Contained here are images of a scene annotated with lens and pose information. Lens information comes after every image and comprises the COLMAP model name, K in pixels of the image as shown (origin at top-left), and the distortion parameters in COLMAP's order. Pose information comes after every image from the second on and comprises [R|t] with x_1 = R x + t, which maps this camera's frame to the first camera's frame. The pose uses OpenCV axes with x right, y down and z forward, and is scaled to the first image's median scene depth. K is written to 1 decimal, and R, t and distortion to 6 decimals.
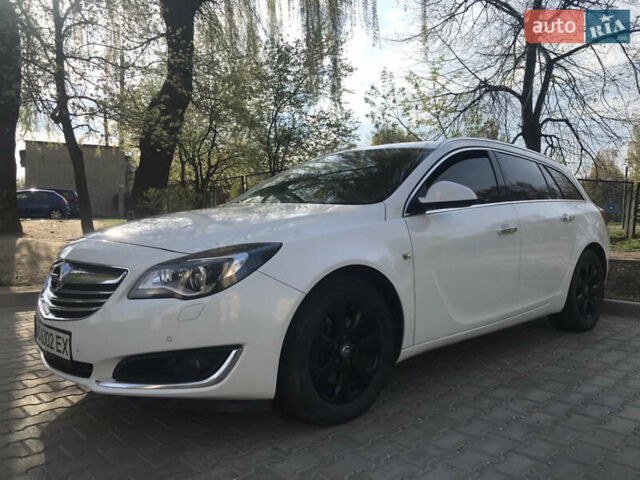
lens RADIAL K [[526.7, 0, 320.0], [0, 526.7, 240.0], [0, 0, 1]] dist [0.011152, 0.009093]
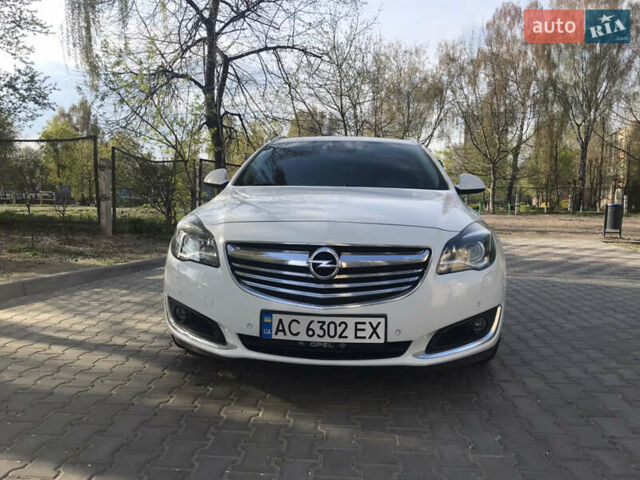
lens RADIAL K [[529.6, 0, 320.0], [0, 529.6, 240.0], [0, 0, 1]] dist [0.044825, -0.000046]
pose [[0.731954, -0.046251, 0.679783, -0.192844], [0.026446, 0.998870, 0.039486, -0.001369], [-0.680841, -0.010924, 0.732350, 0.054971]]
